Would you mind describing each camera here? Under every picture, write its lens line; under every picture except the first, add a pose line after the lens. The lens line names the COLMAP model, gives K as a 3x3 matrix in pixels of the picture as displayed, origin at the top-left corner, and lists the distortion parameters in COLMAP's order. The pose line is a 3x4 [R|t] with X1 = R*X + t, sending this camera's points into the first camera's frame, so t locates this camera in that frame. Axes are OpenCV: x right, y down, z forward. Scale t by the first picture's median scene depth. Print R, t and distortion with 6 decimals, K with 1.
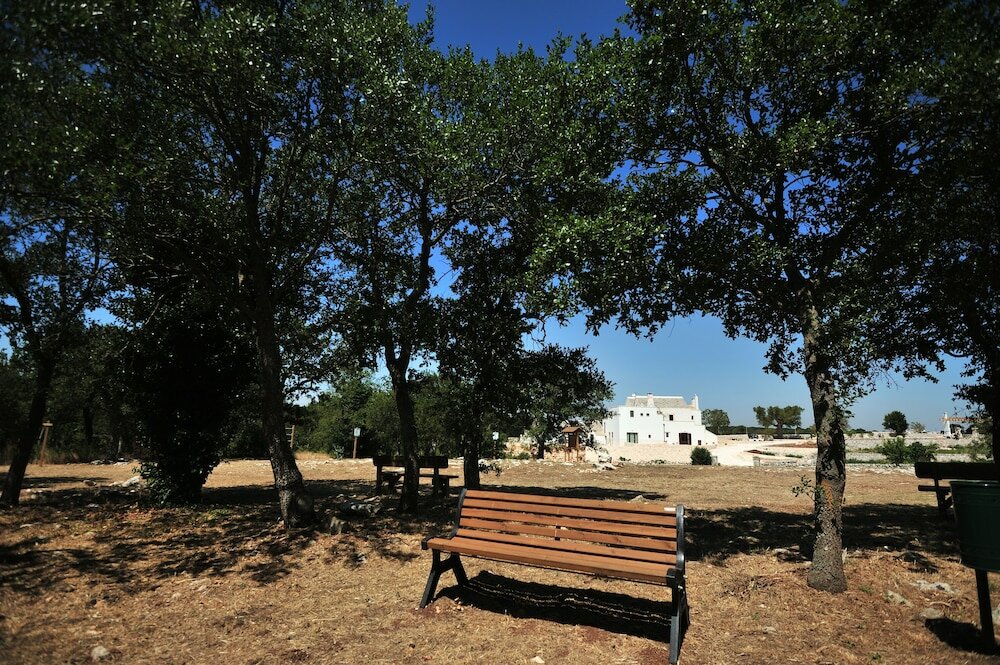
lens RADIAL K [[440.9, 0, 500.0], [0, 440.9, 332.5], [0, 0, 1]] dist [-0.025030, -0.000615]
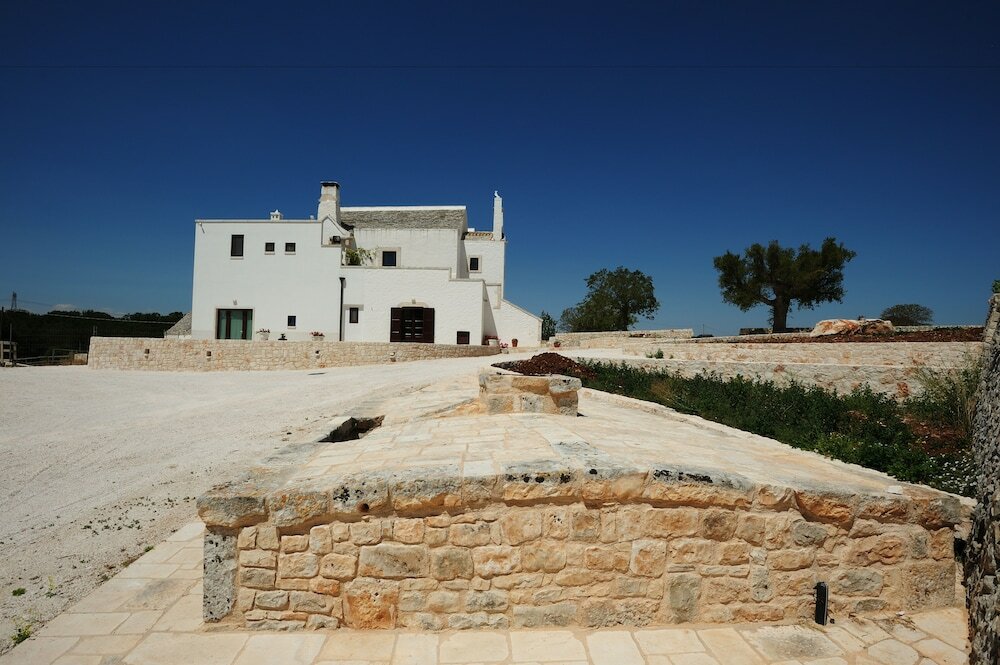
lens RADIAL K [[476.0, 0, 500.0], [0, 476.0, 332.5], [0, 0, 1]] dist [-0.014253, -0.001207]
pose [[0.999289, -0.014297, -0.034895, 0.484733], [0.020175, 0.984468, 0.174399, 0.190505], [0.031860, -0.174979, 0.984057, 0.687438]]
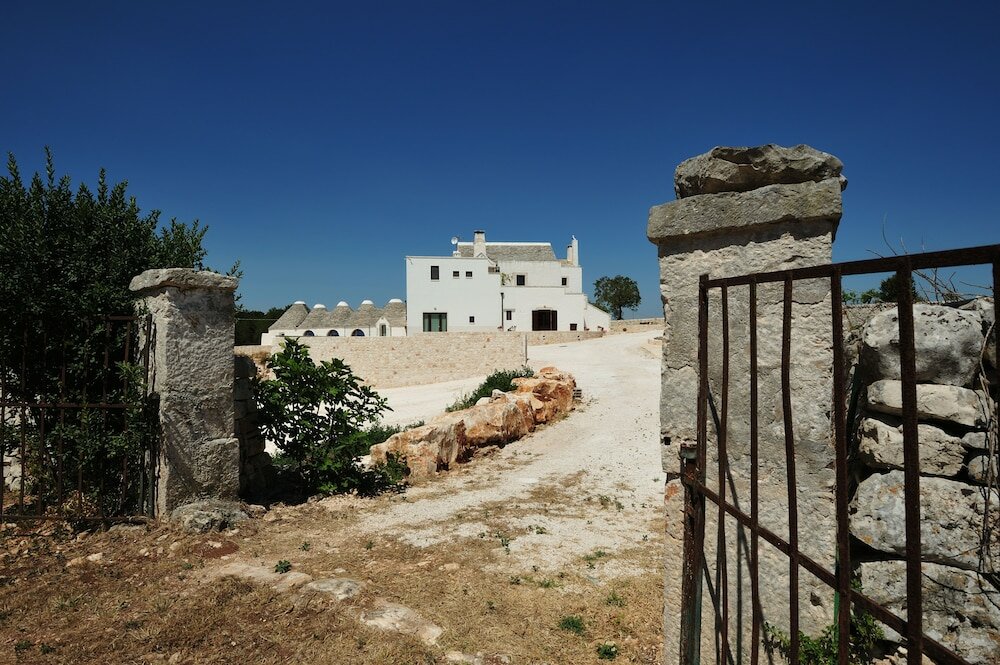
lens RADIAL K [[490.1, 0, 500.0], [0, 490.1, 332.5], [0, 0, 1]] dist [-0.007815, -0.001499]
pose [[0.986810, -0.037430, 0.157495, 0.284398], [0.004245, 0.978550, 0.205964, 0.140271], [-0.161826, -0.202579, 0.965802, 0.475239]]
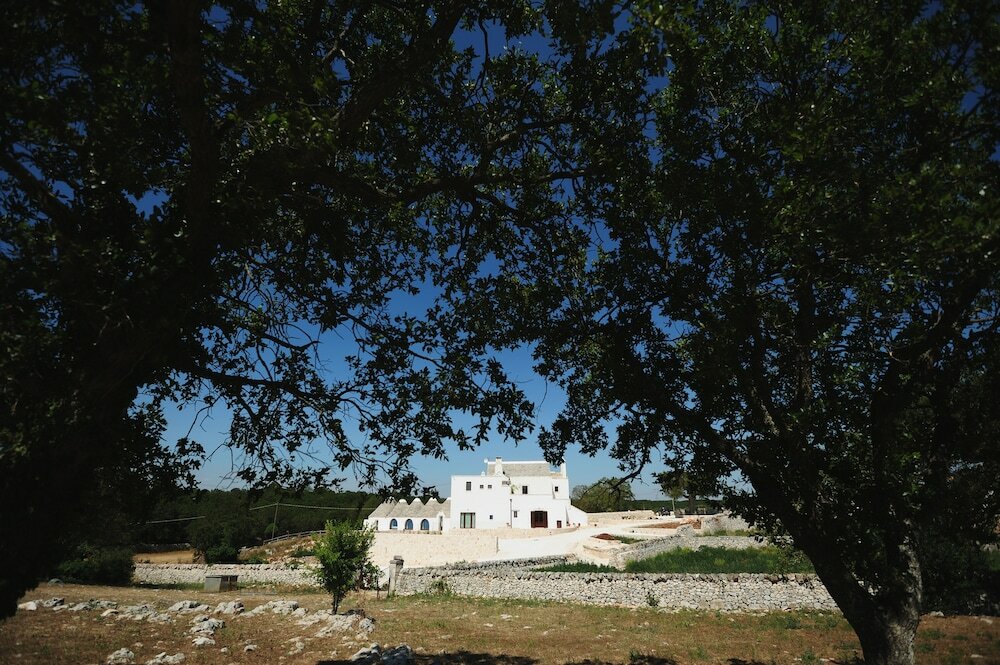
lens RADIAL K [[440.9, 0, 500.0], [0, 440.9, 332.5], [0, 0, 1]] dist [-0.025030, -0.000615]
pose [[0.999514, -0.031177, 0.000426, 0.361873], [0.030822, 0.985872, -0.164641, 0.051648], [0.004713, 0.164574, 0.986354, 0.217180]]
